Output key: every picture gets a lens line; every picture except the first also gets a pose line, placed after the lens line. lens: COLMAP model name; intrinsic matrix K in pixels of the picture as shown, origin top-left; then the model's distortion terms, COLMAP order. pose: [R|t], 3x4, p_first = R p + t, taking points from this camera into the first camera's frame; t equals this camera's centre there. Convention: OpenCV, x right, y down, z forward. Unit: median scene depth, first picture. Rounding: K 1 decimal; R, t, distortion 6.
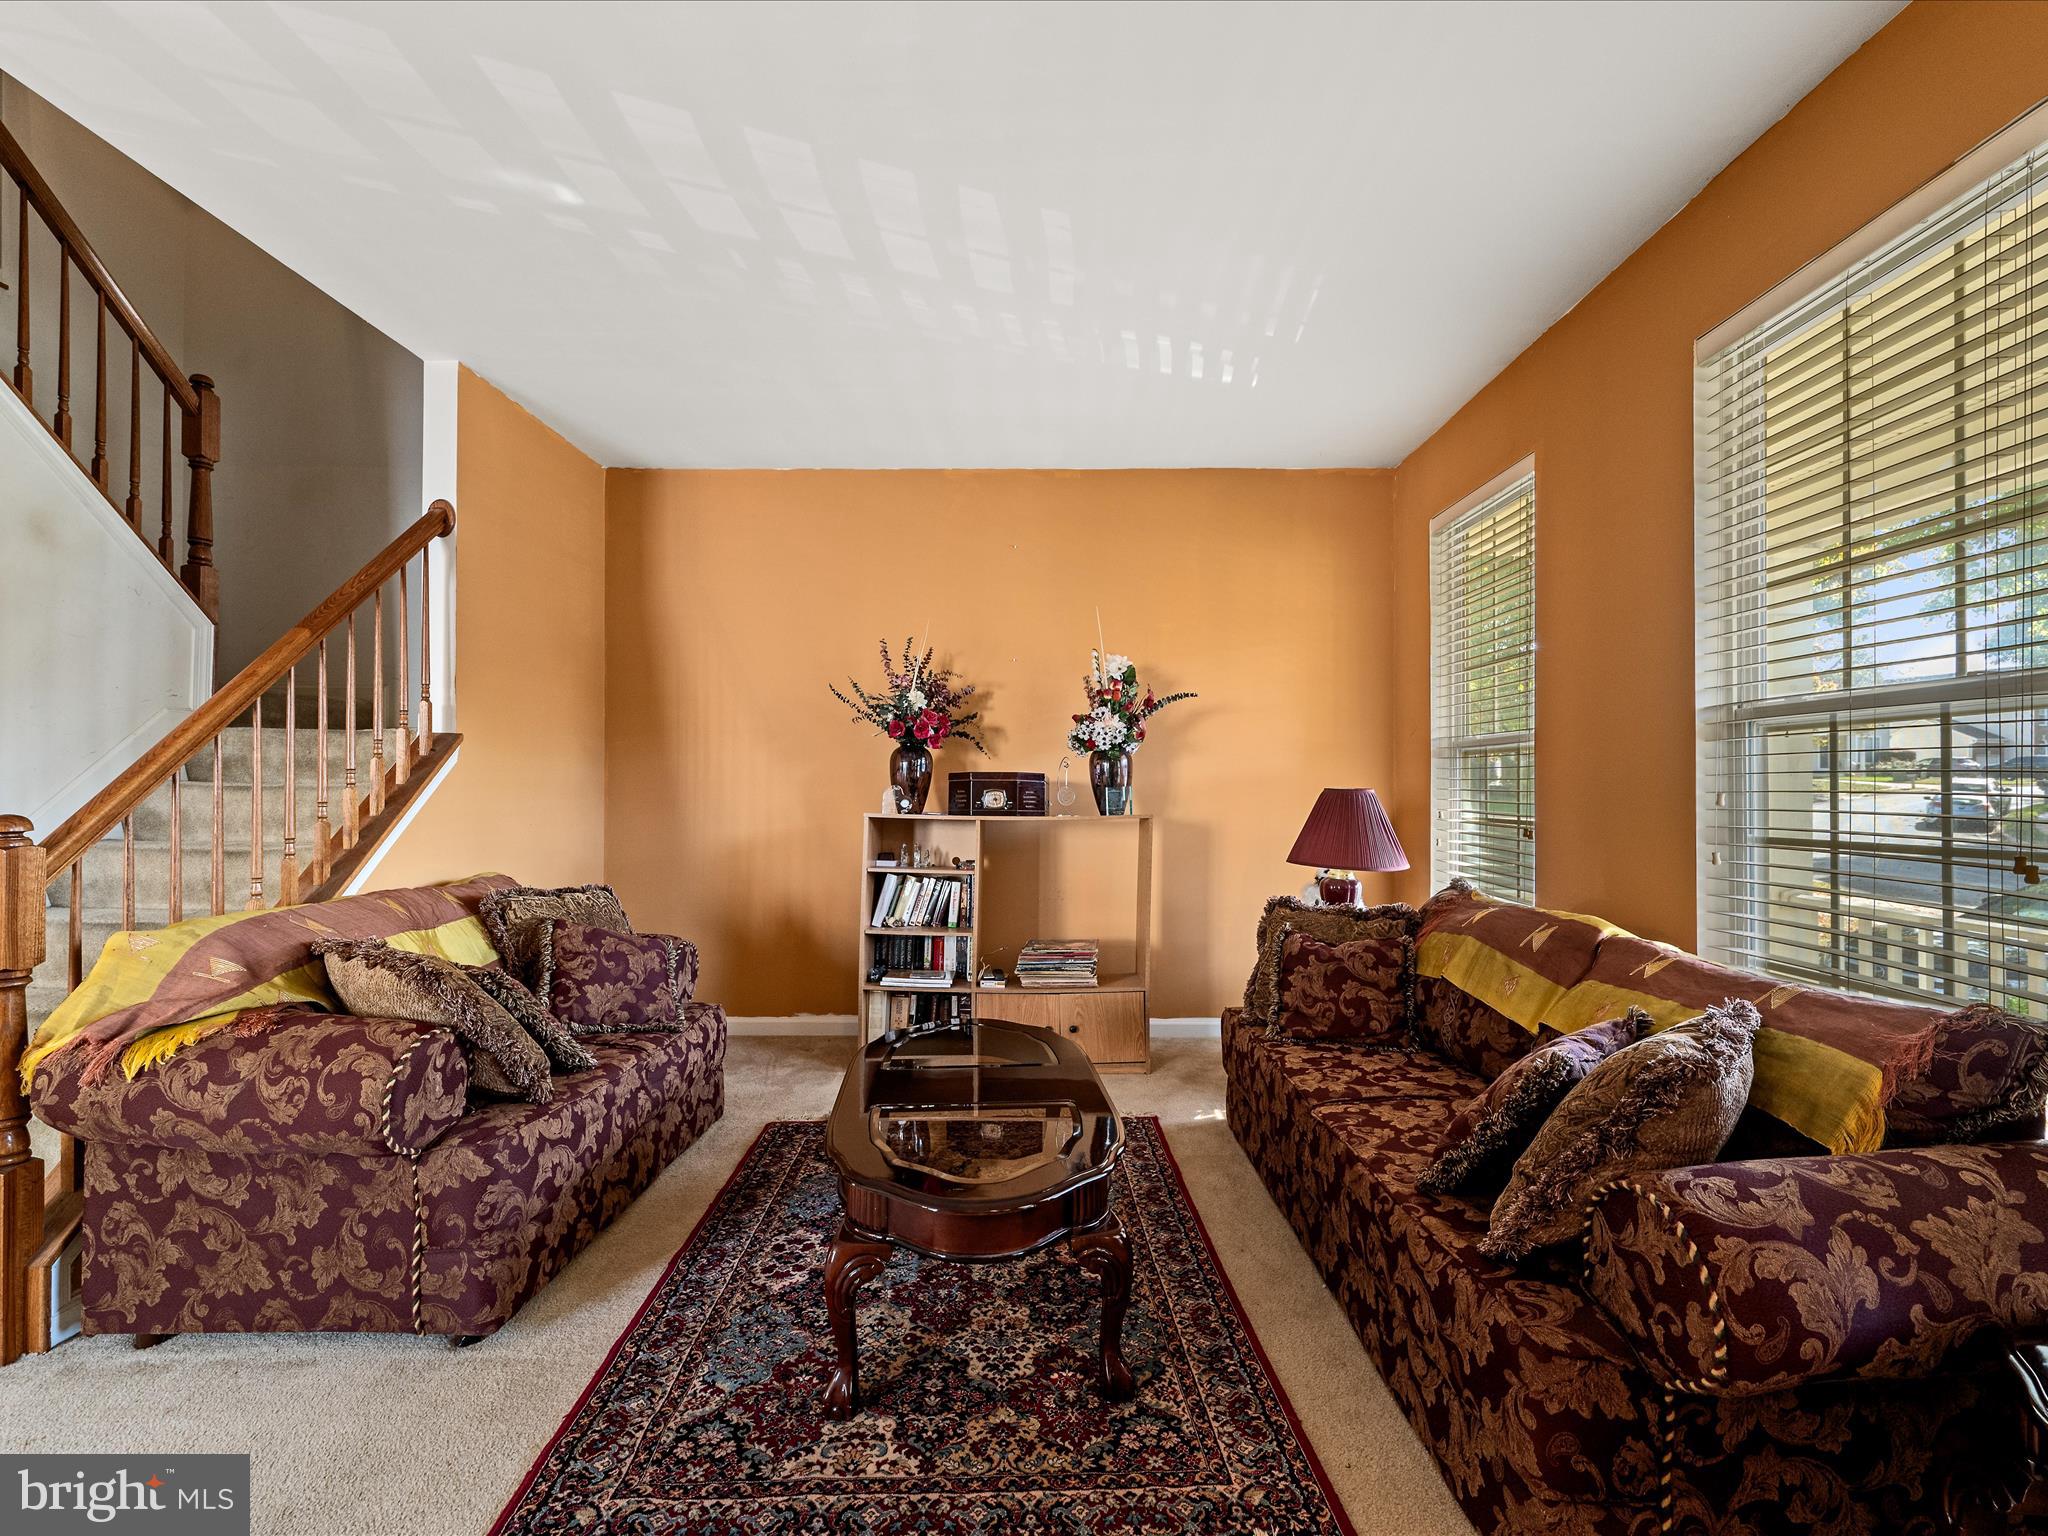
lens RADIAL K [[906.3, 0, 1034.9], [0, 906.3, 782.7], [0, 0, 1]] dist [-0.004121, 0.001034]
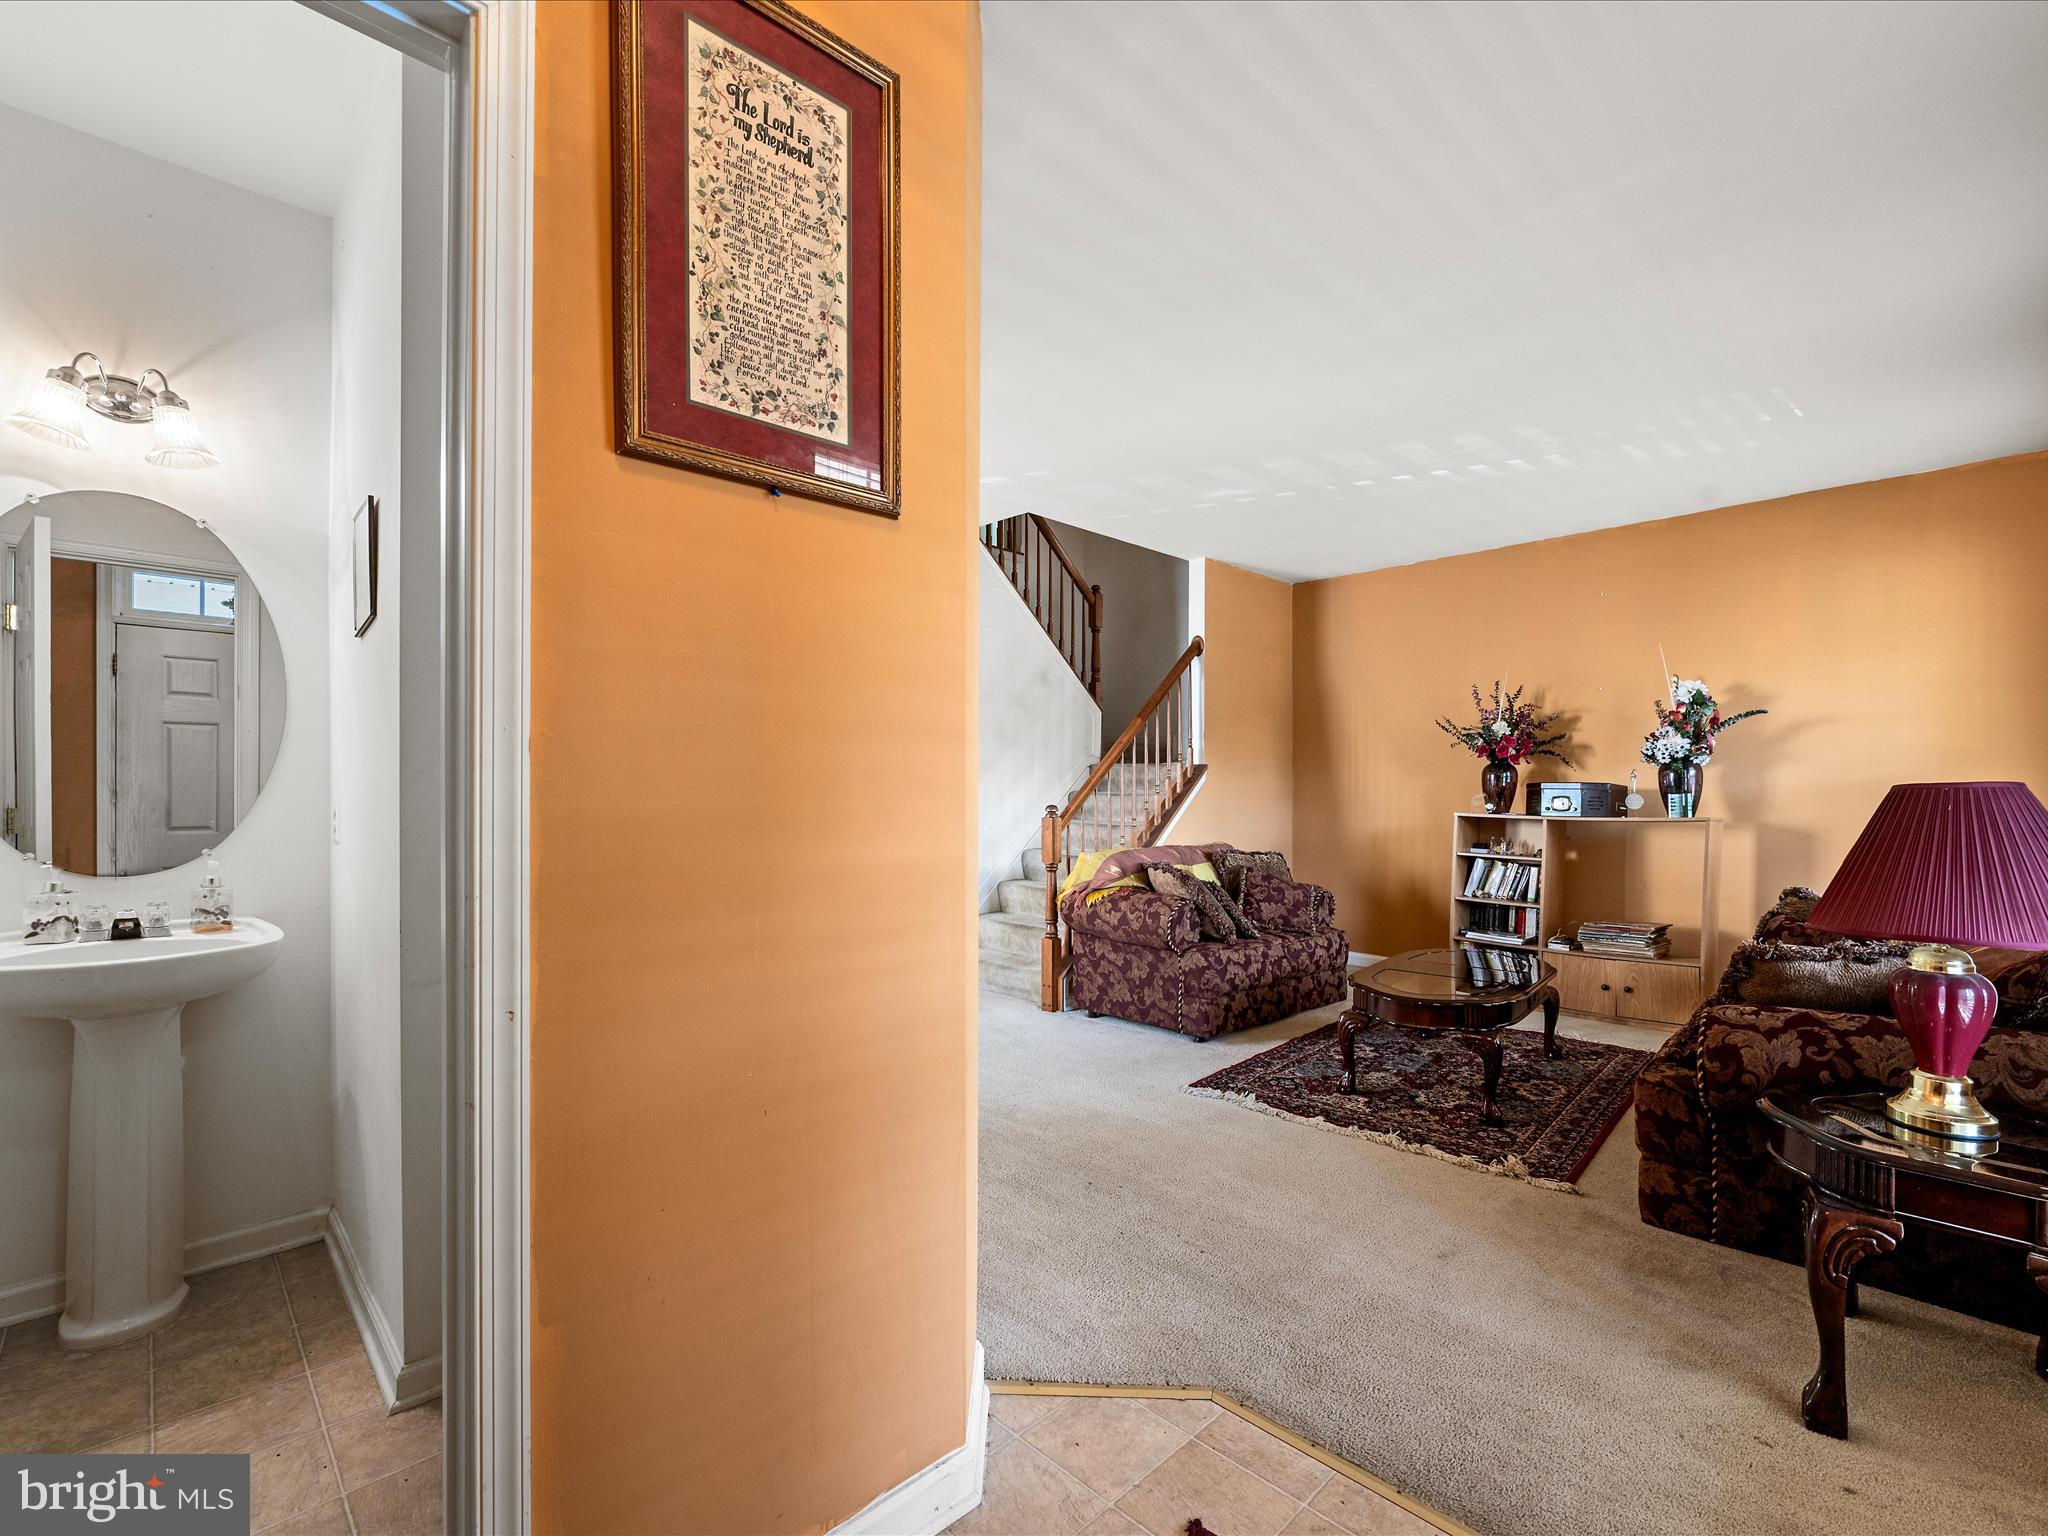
lens RADIAL K [[906.3, 0, 1026.9], [0, 906.3, 789.0], [0, 0, 1]] dist [-0.004121, 0.001034]
pose [[0.701095, -0.003551, -0.713059, 0.472744], [0.003711, 0.999992, -0.001332, -0.005116], [0.713058, -0.001713, 0.701103, -0.614464]]
